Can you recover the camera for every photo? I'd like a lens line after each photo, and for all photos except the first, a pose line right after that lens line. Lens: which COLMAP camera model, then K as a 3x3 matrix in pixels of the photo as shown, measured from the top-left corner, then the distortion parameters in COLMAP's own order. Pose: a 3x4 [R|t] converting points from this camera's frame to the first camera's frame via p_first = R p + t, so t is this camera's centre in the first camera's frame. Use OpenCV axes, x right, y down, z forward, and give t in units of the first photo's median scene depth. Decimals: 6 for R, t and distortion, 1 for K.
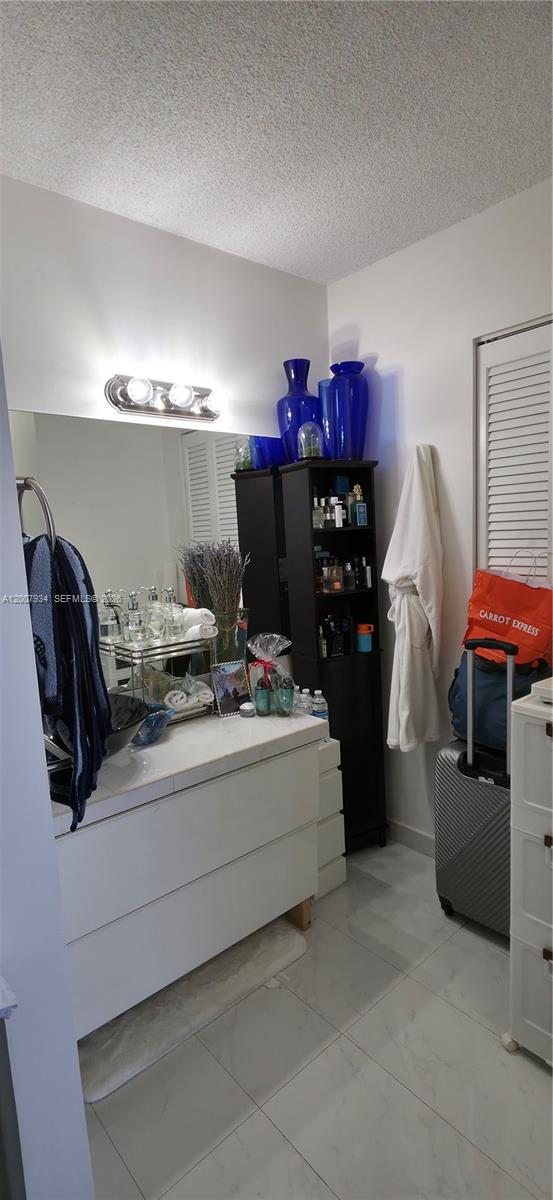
lens RADIAL K [[567.8, 0, 278.8], [0, 567.8, 604.6], [0, 0, 1]] dist [0.006708, -0.000683]
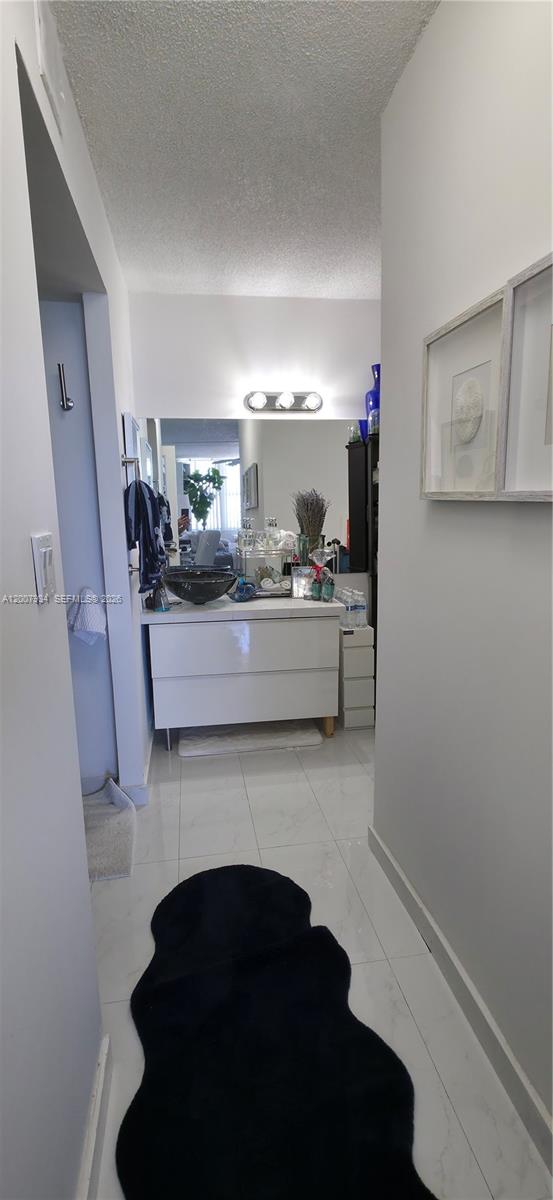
lens RADIAL K [[567.8, 0, 275.0], [0, 567.8, 599.7], [0, 0, 1]] dist [0.006708, -0.000683]
pose [[0.843259, 0.107493, -0.526650, 0.715818], [-0.080639, 0.994010, 0.073767, 0.085148], [0.531425, -0.019736, 0.846876, -0.410952]]
